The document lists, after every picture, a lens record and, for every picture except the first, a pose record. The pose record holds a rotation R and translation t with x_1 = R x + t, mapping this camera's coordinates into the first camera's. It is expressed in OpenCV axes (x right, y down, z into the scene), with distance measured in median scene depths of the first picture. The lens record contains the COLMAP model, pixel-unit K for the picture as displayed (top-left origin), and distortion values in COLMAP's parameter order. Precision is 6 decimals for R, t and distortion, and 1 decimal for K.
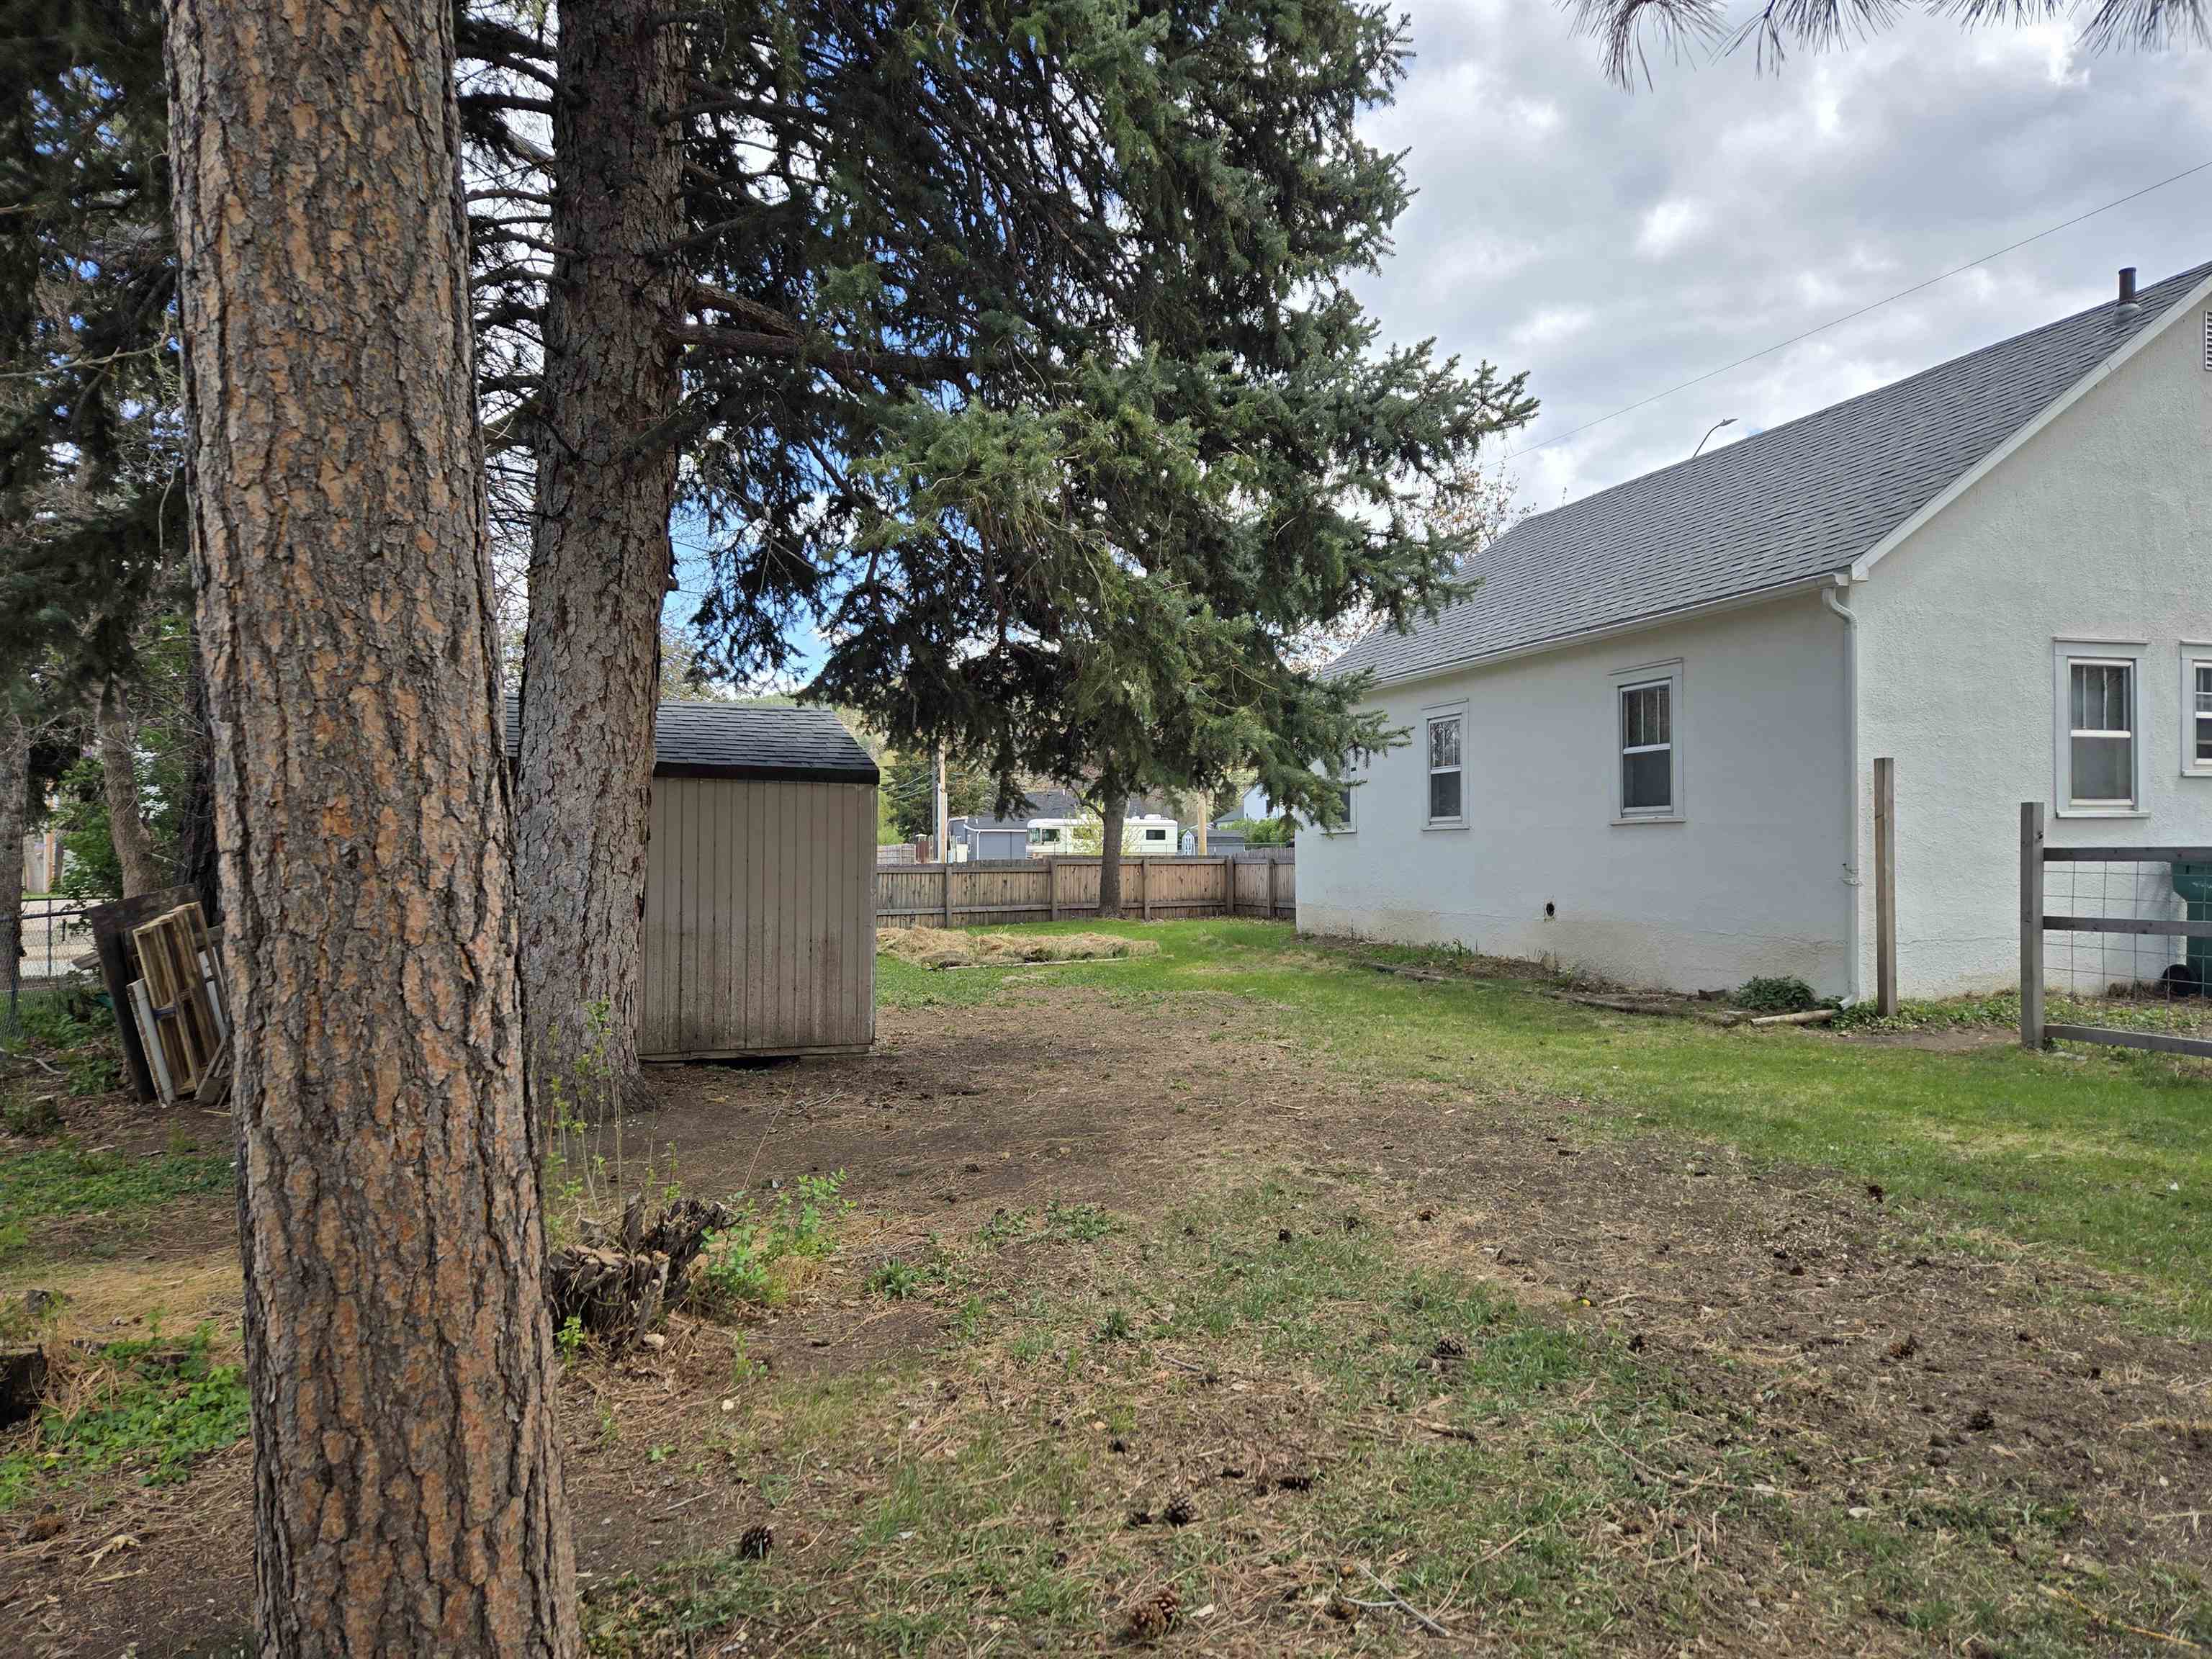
lens RADIAL K [[1463.8, 0, 1116.5], [0, 1463.8, 837.8], [0, 0, 1]] dist [0.085580, -0.062841]
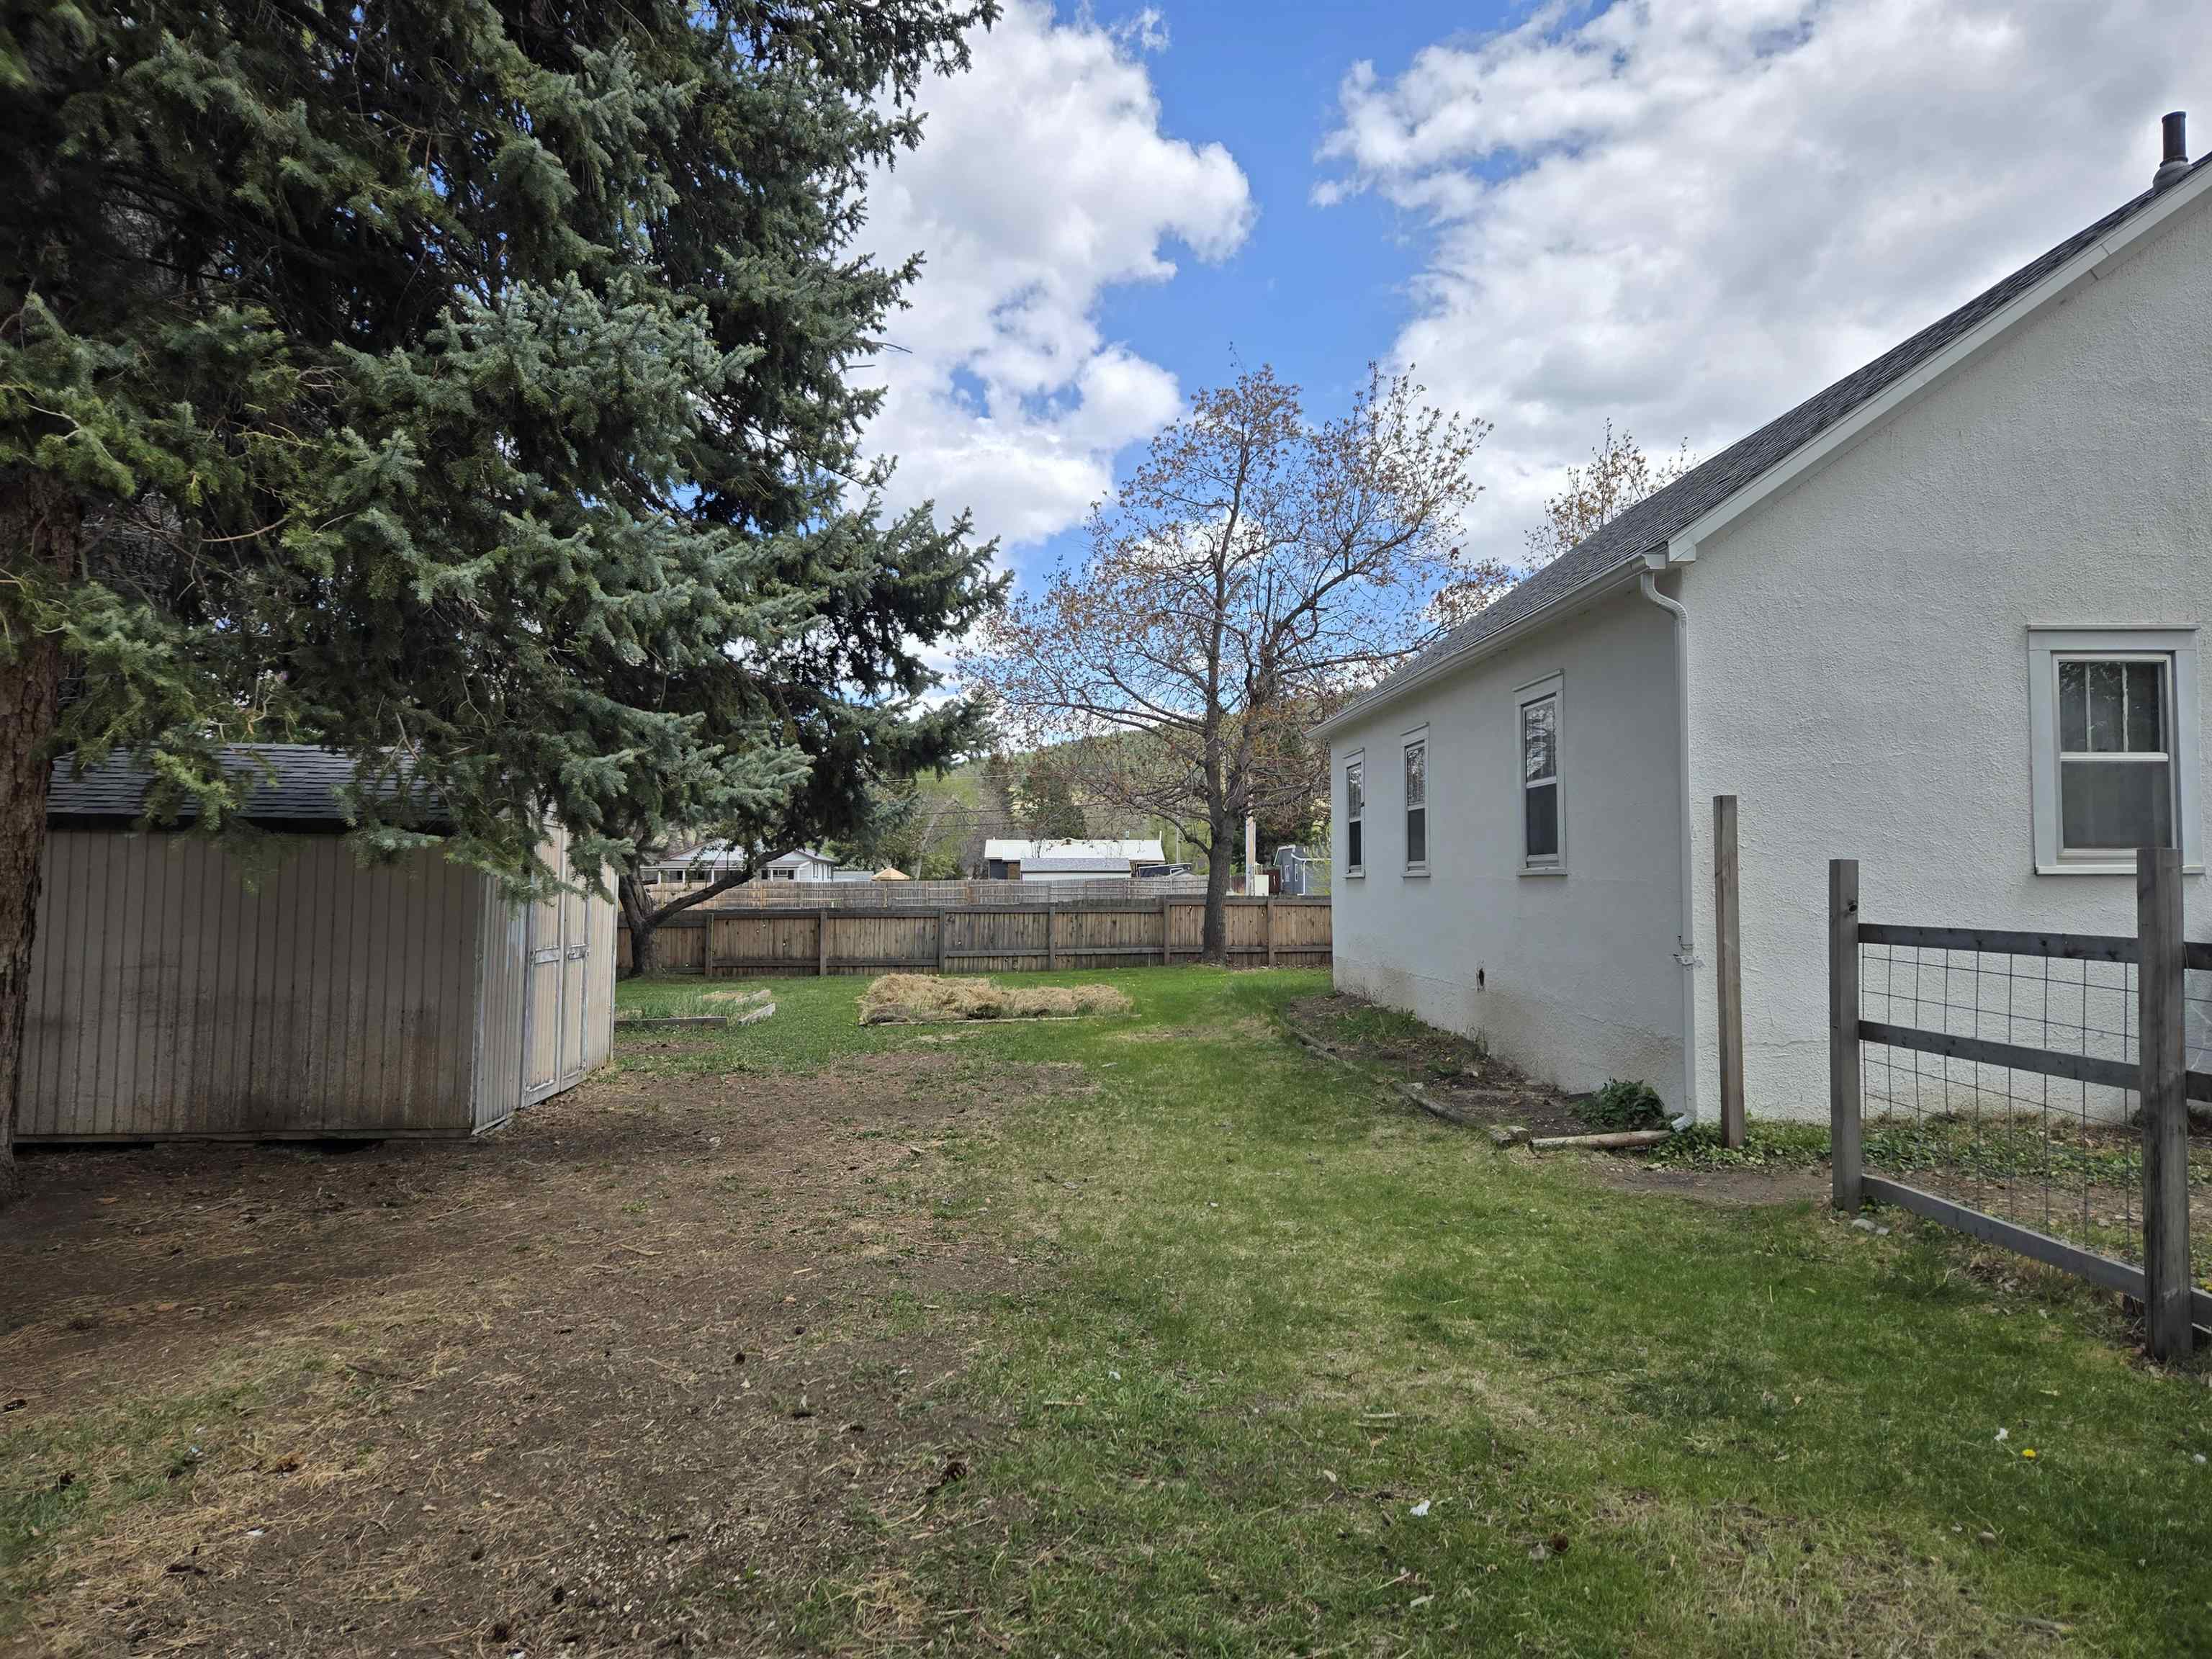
lens RADIAL K [[1483.6, 0, 1098.5], [0, 1483.6, 823.9], [0, 0, 1]] dist [0.087119, -0.074629]
pose [[0.966961, -0.005954, -0.254856, 0.384287], [-0.001075, 0.999623, -0.027434, -0.017587], [0.254923, 0.026802, 0.966590, 0.182333]]
